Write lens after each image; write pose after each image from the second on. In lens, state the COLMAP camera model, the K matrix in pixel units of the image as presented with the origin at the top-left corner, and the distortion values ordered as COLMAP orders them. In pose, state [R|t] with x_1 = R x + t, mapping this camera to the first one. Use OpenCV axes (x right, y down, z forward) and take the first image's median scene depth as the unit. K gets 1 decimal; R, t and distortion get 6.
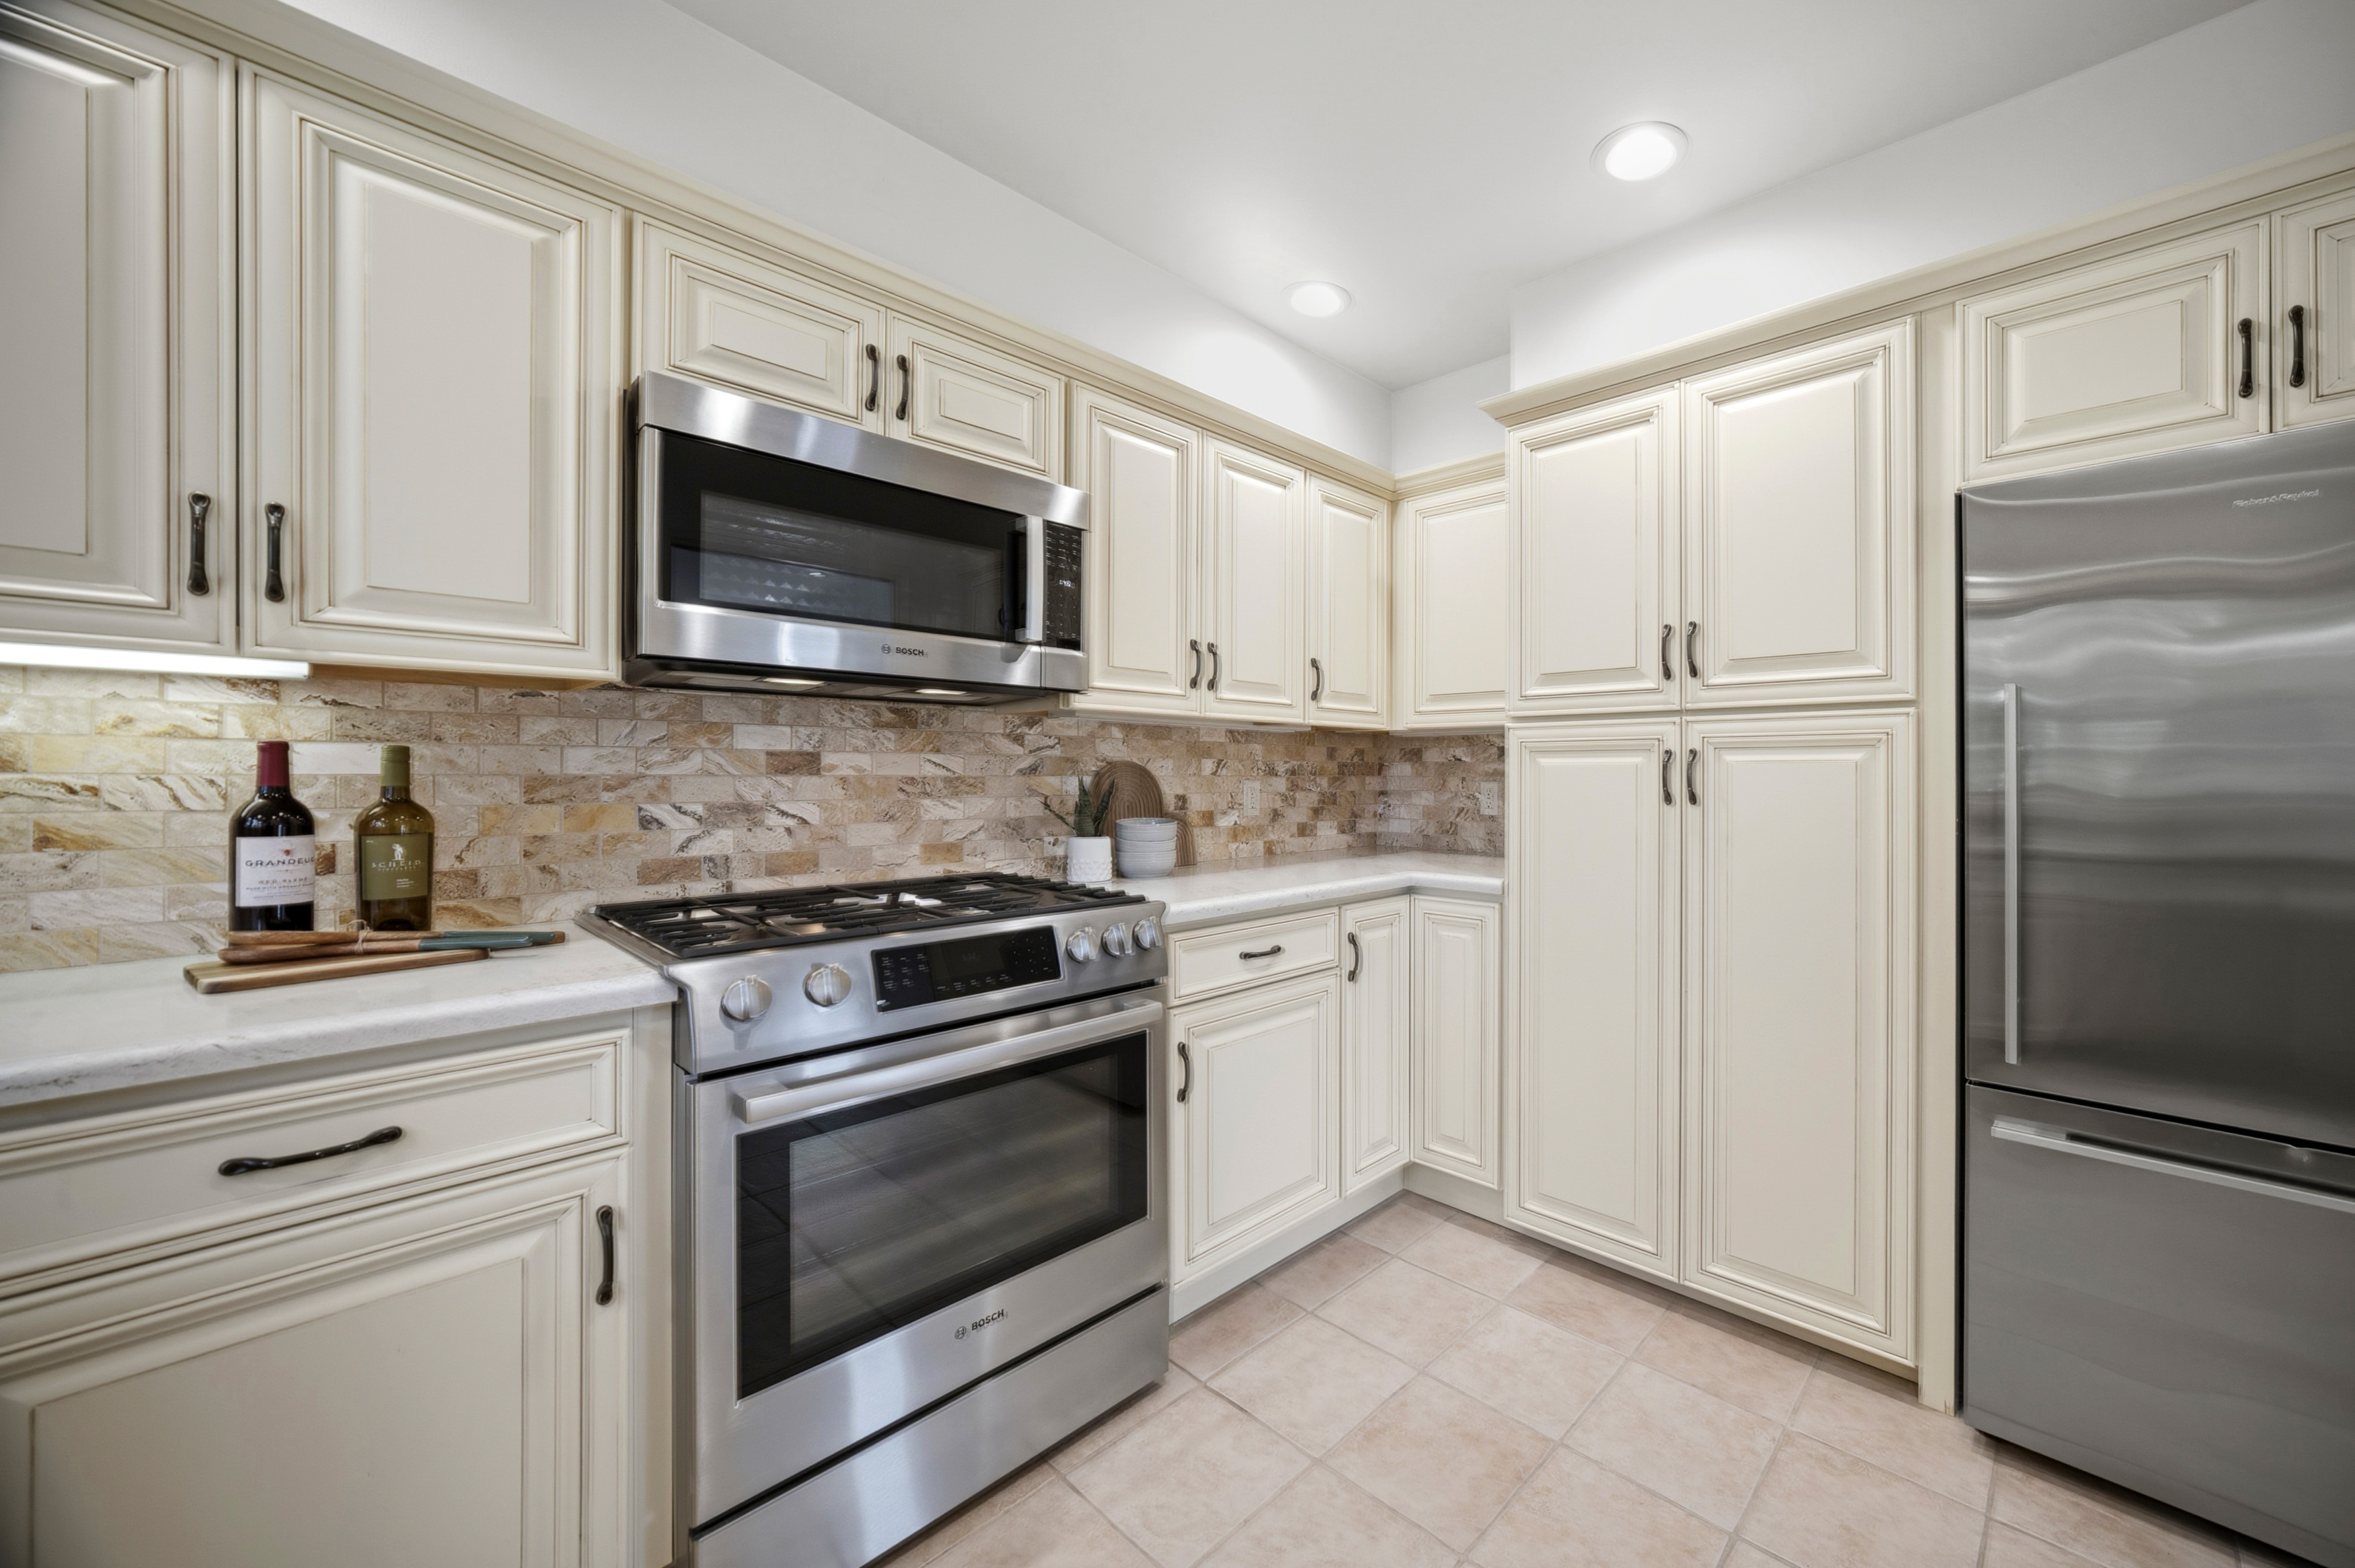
lens RADIAL K [[891.2, 0, 1394.2], [0, 891.2, 765.8], [0, 0, 1]] dist [-0.016595, 0.006056]
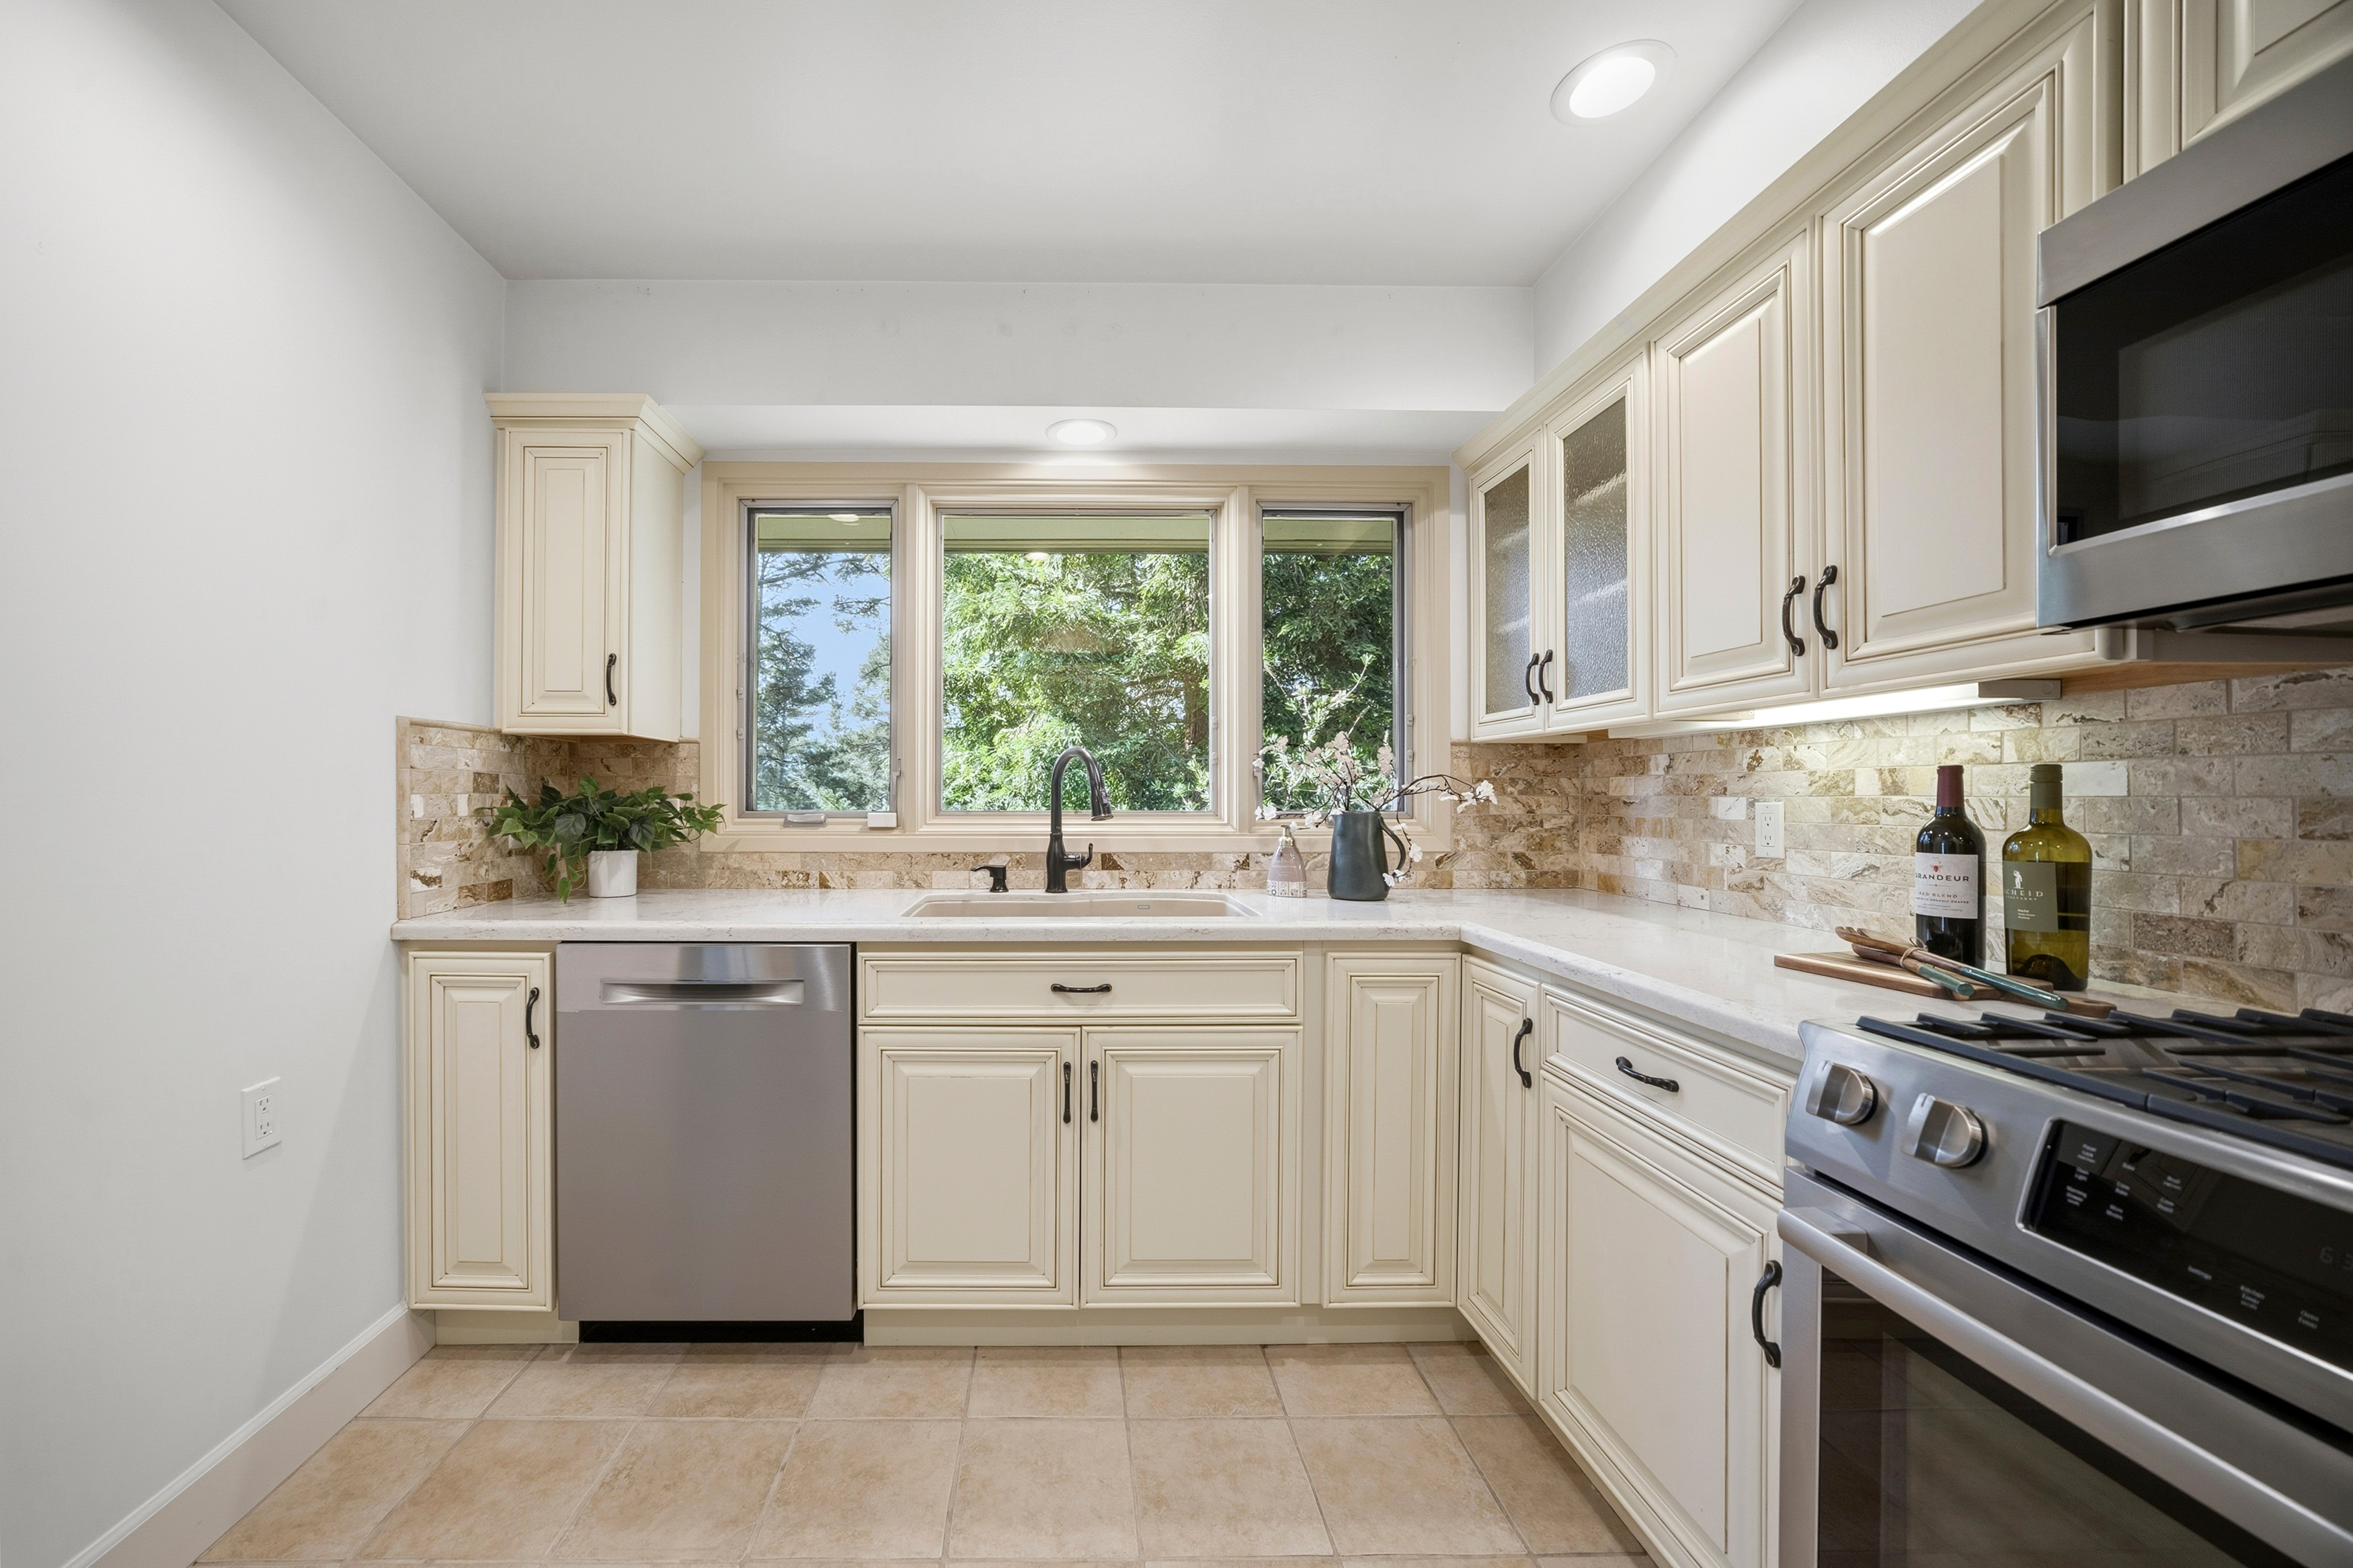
lens RADIAL K [[890.5, 0, 1125.9], [0, 890.5, 795.3], [0, 0, 1]] dist [-0.016595, 0.006056]
pose [[-0.757741, -0.005815, -0.652530, 0.136408], [0.001237, 0.999946, -0.010348, 0.013130], [0.652555, -0.008648, -0.757692, 0.794226]]
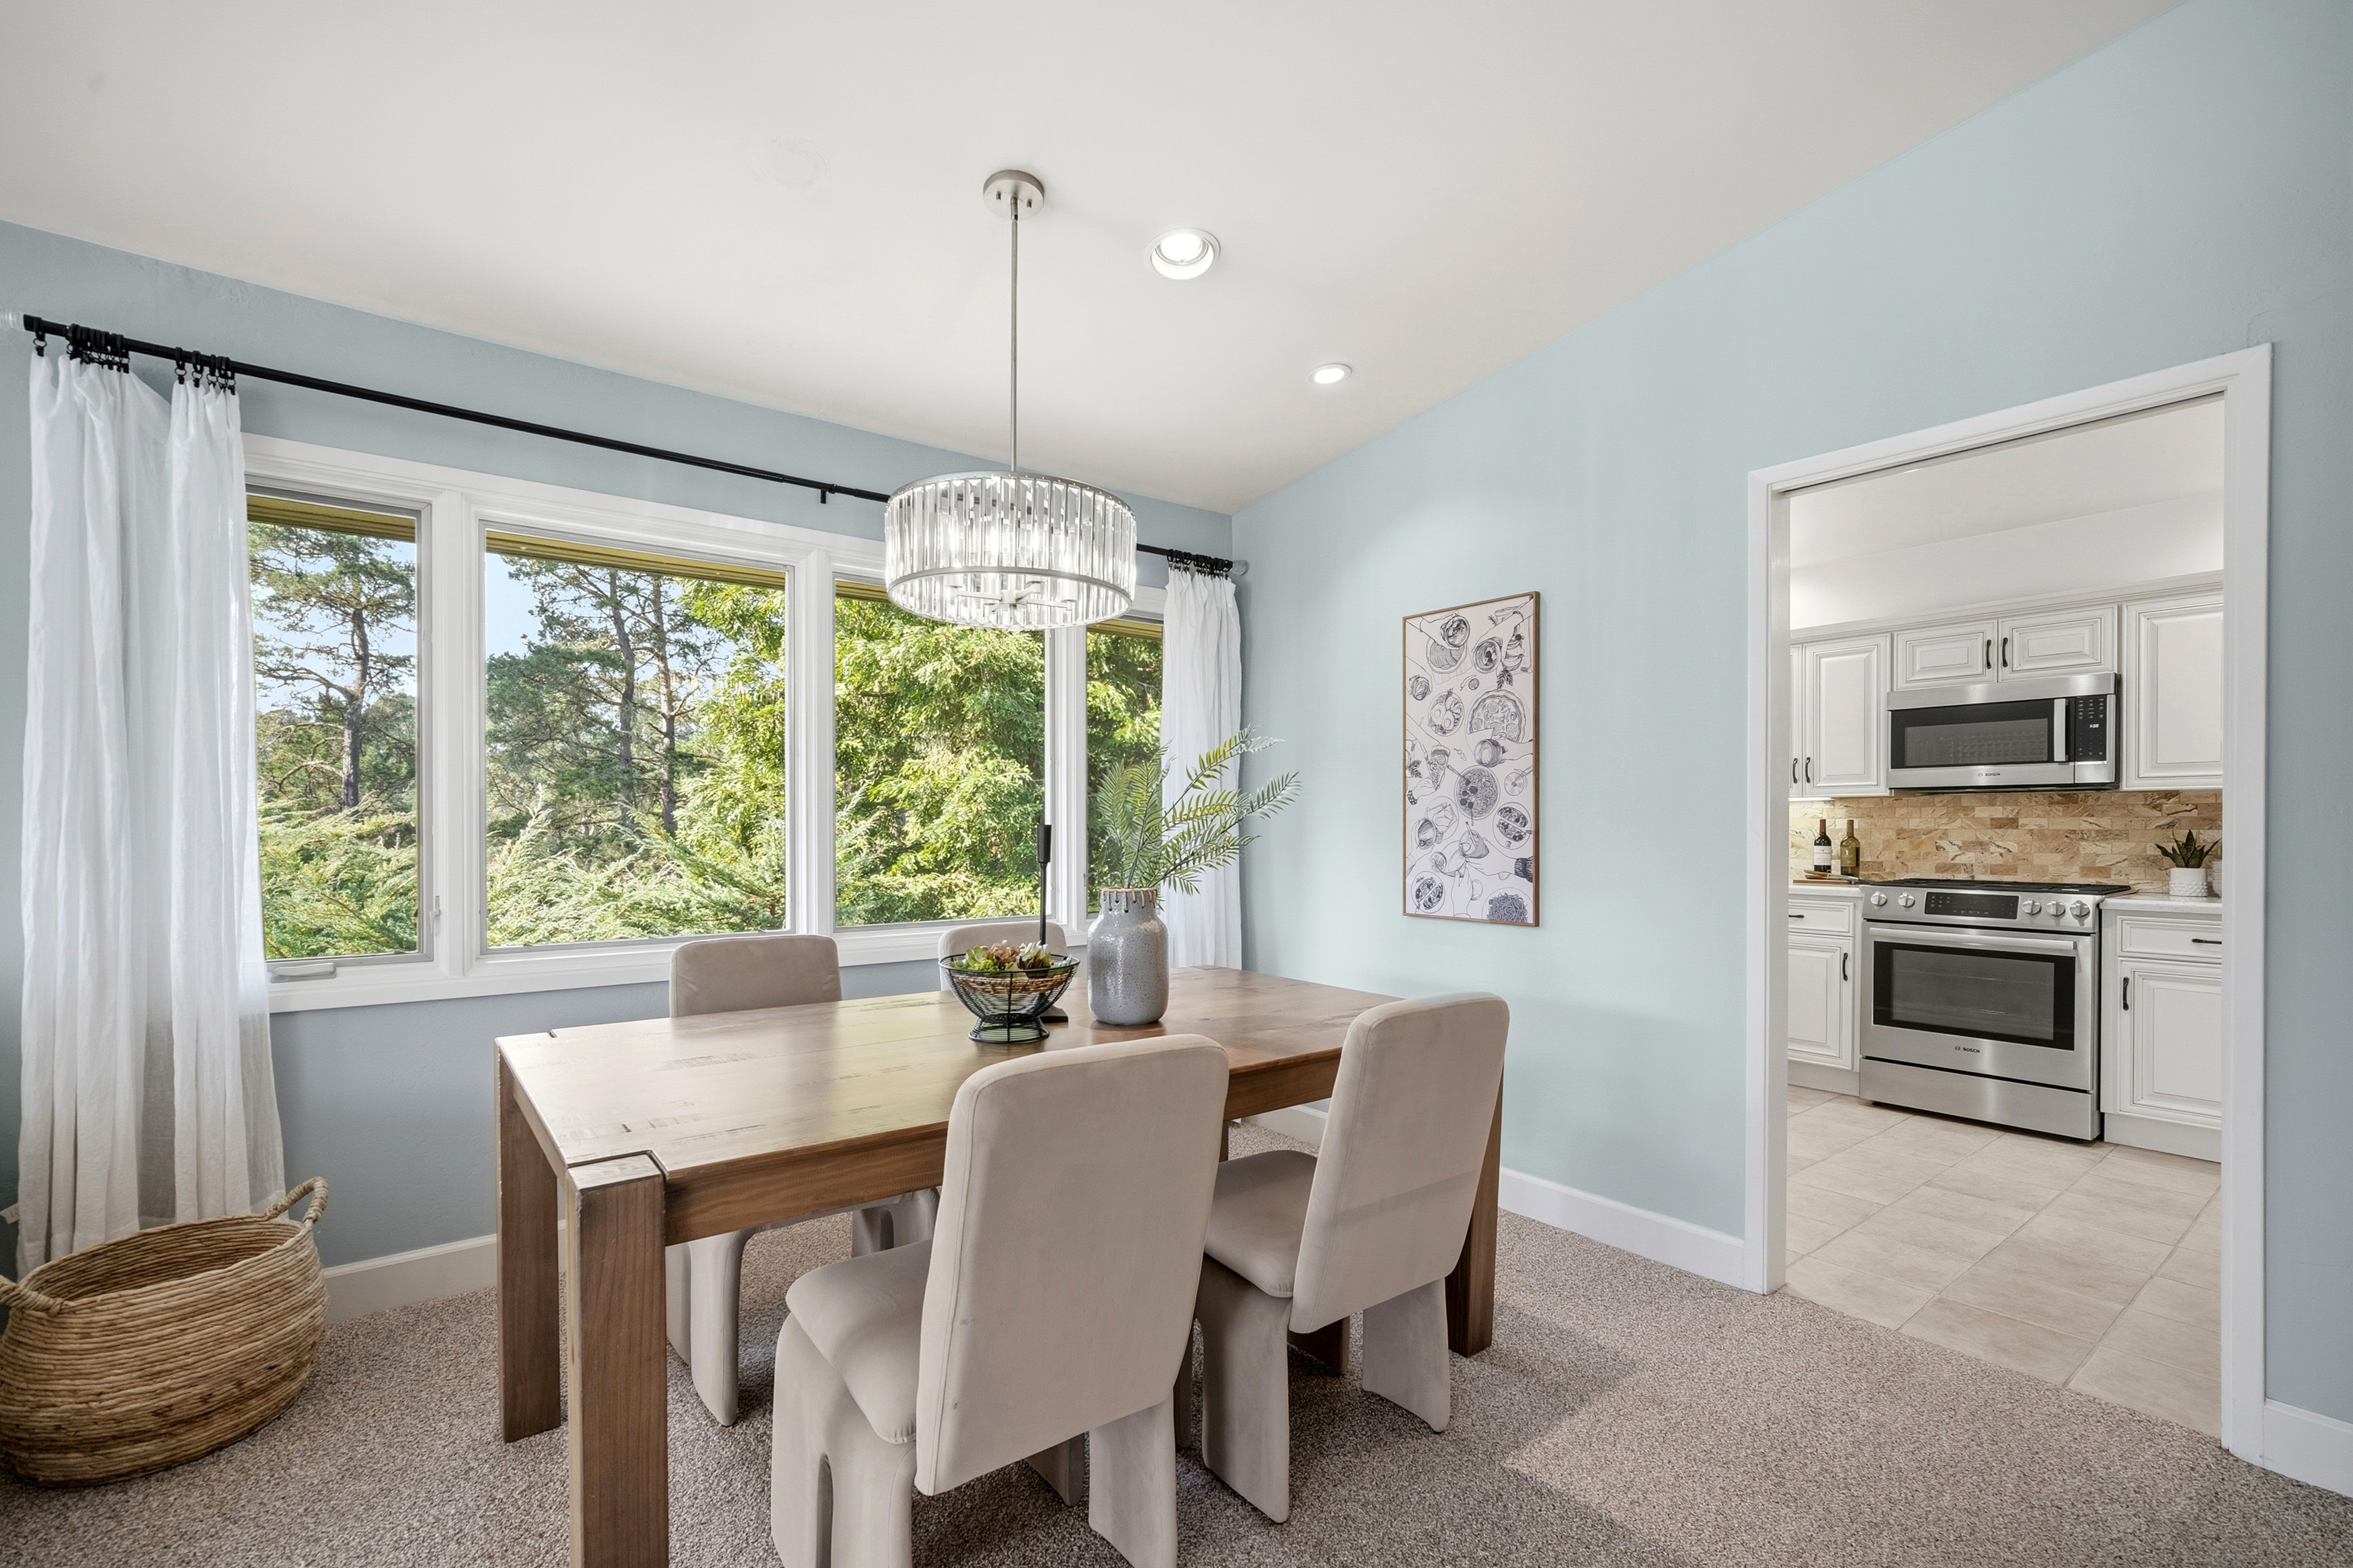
lens RADIAL K [[1043.9, 0, 1172.0], [0, 1043.9, 833.3], [0, 0, 1]] dist [-0.009242, 0.005402]
pose [[-0.206192, -0.000898, -0.978511, 2.299415], [0.004505, 0.999988, -0.001867, 0.017699], [0.978501, -0.004793, -0.206186, -0.474436]]
